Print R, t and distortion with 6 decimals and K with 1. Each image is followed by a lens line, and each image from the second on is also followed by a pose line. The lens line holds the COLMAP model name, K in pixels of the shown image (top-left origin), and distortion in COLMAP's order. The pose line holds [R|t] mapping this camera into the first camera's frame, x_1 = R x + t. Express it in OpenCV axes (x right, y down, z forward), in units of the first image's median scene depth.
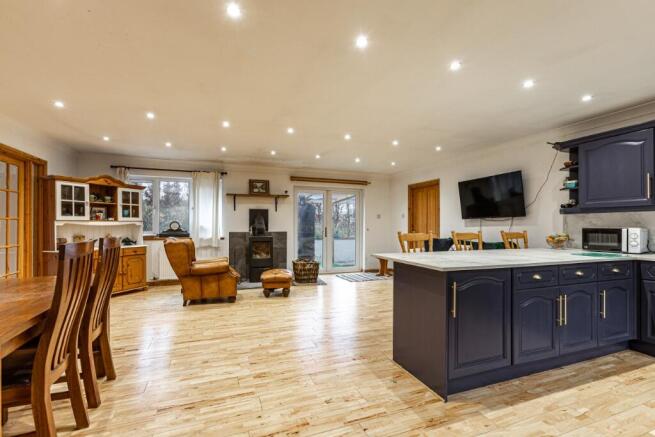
lens RADIAL K [[293.2, 0, 323.5], [0, 293.2, 222.1], [0, 0, 1]] dist [-0.007174, 0.004632]
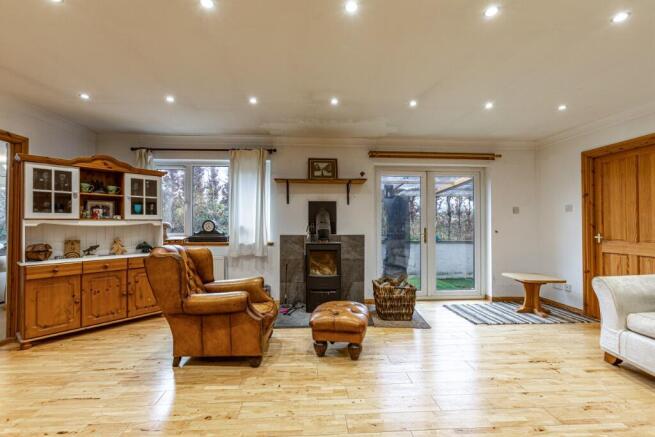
lens RADIAL K [[293.2, 0, 326.4], [0, 293.2, 220.2], [0, 0, 1]] dist [-0.007174, 0.004632]
pose [[0.956812, -0.005933, -0.290647, -0.020524], [0.005121, 0.999981, -0.003553, 0.002363], [0.290662, 0.001911, 0.956824, 0.486391]]
